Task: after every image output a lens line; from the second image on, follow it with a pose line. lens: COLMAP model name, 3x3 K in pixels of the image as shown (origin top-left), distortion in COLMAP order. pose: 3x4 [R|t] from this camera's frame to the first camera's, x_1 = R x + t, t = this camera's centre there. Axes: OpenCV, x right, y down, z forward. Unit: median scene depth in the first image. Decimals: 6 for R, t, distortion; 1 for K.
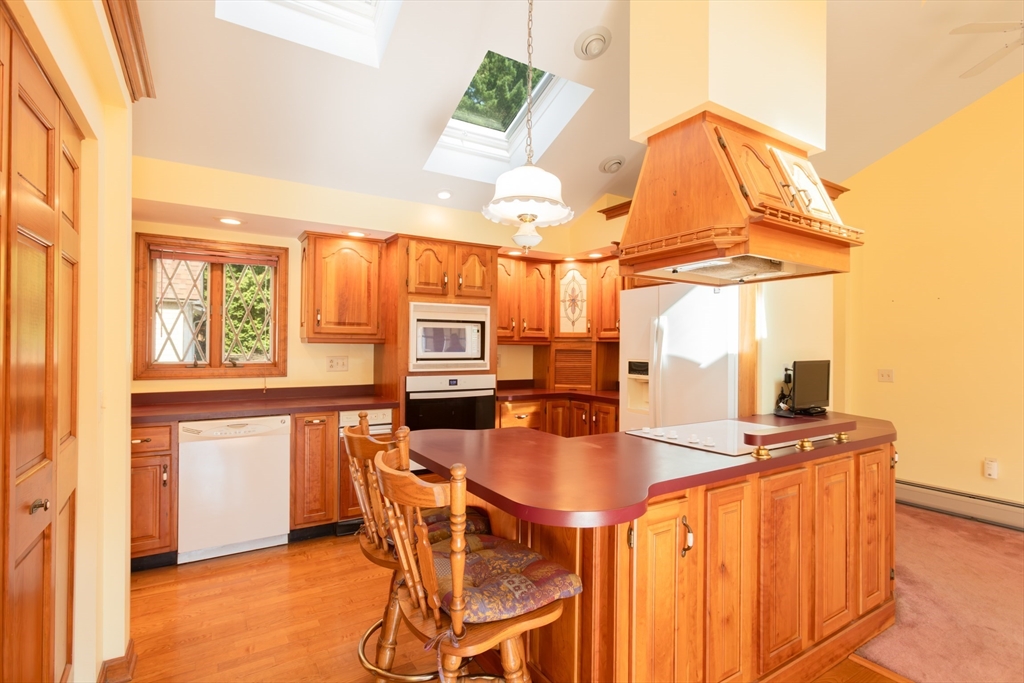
lens RADIAL K [[494.7, 0, 504.9], [0, 494.7, 341.5], [0, 0, 1]] dist [-0.003945, 0.001617]
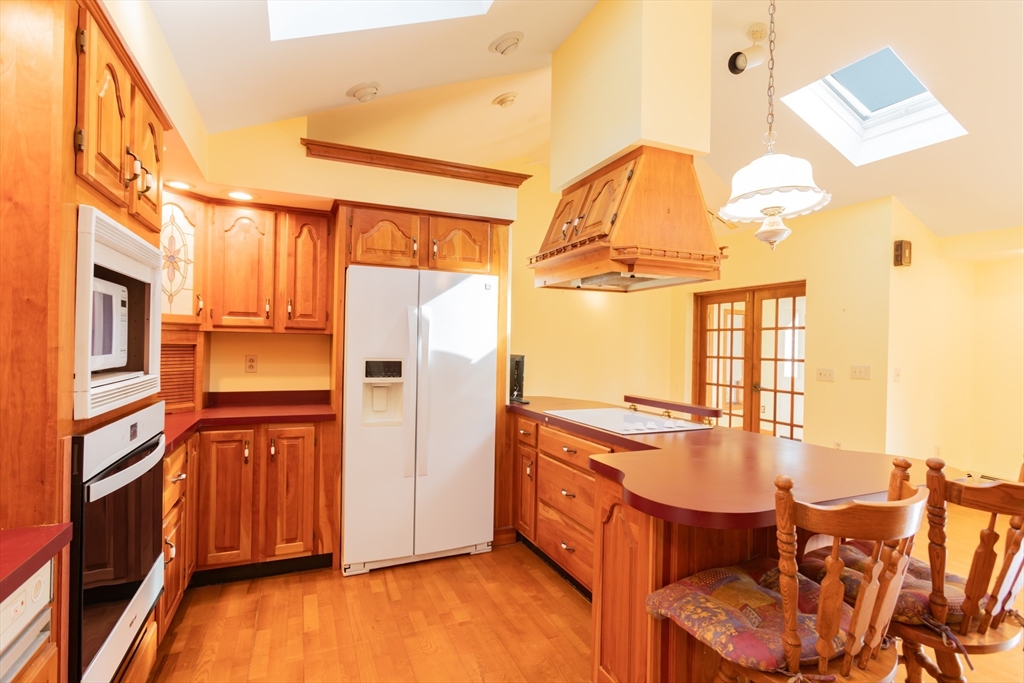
lens RADIAL K [[494.7, 0, 510.4], [0, 494.7, 341.1], [0, 0, 1]] dist [-0.003945, 0.001617]
pose [[0.163477, -0.004151, 0.986538, -0.443383], [-0.024396, 0.999668, 0.008249, -0.001644], [-0.986245, -0.025417, 0.163321, 0.631234]]
